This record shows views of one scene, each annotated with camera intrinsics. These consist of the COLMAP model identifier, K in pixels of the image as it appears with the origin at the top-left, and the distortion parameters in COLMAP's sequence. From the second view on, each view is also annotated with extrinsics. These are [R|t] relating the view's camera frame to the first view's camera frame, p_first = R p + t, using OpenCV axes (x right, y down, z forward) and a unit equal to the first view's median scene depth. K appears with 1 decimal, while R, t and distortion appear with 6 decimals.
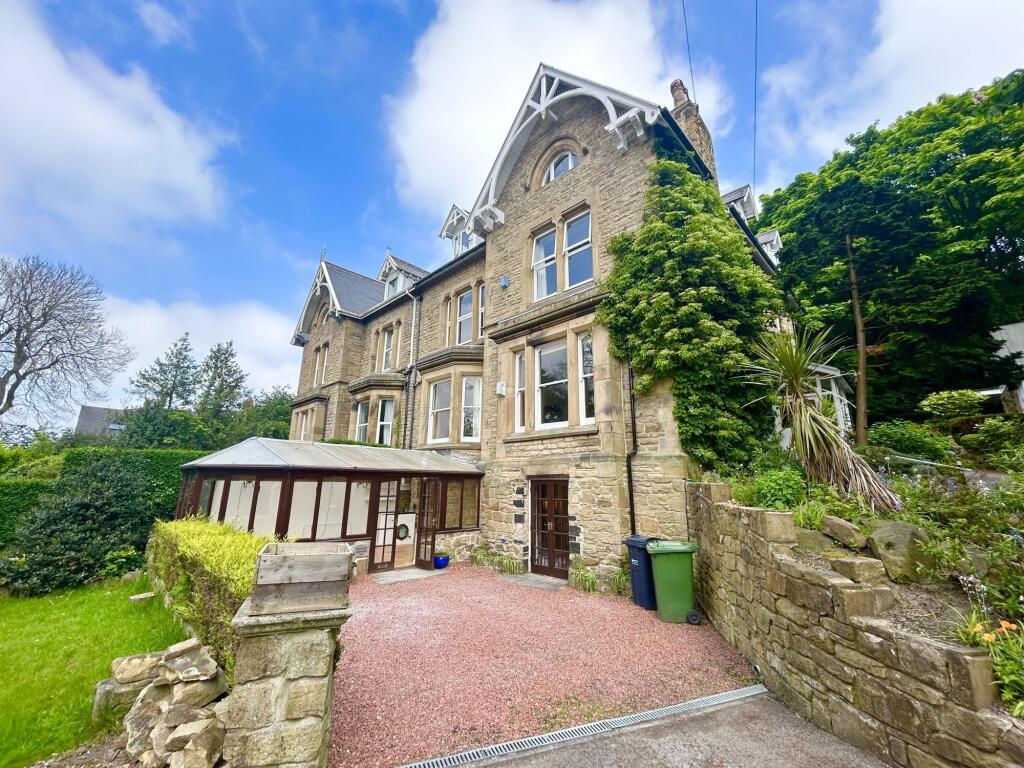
lens RADIAL K [[415.6, 0, 513.3], [0, 415.6, 383.8], [0, 0, 1]] dist [-0.001598, 0.002476]
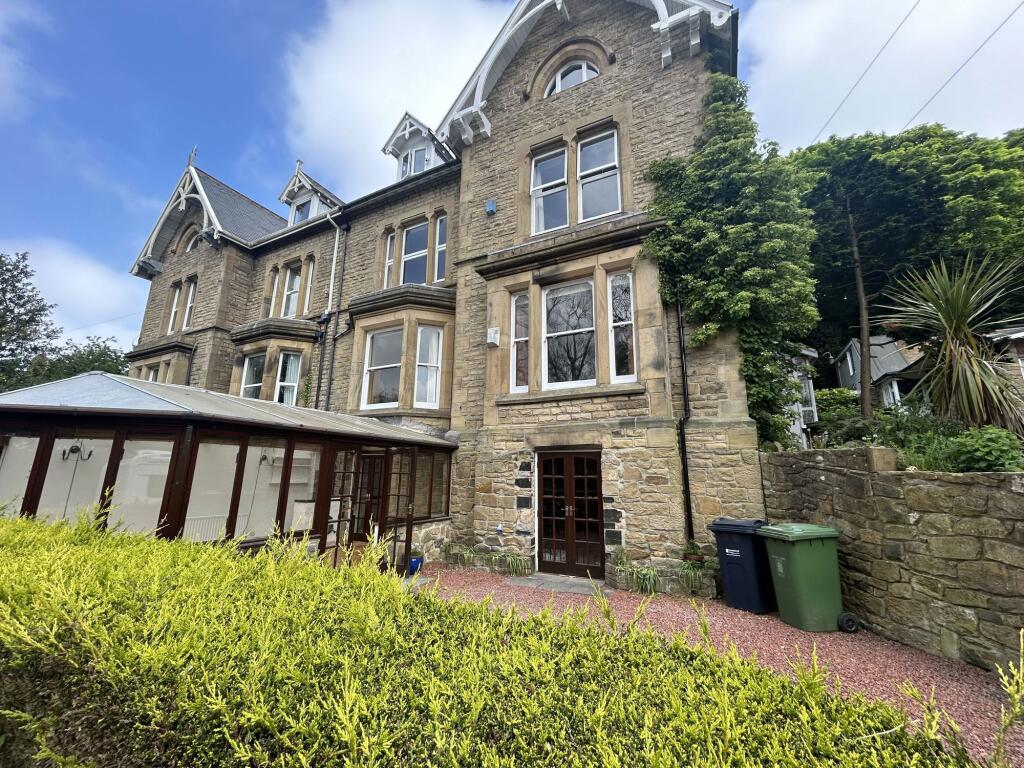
lens RADIAL K [[415.6, 0, 513.1], [0, 415.6, 383.0], [0, 0, 1]] dist [-0.001598, 0.002476]
pose [[0.955845, 0.065025, 0.286586, -0.213319], [-0.071264, 0.997393, 0.011382, 0.087910], [-0.285098, -0.031303, 0.957987, 0.250919]]
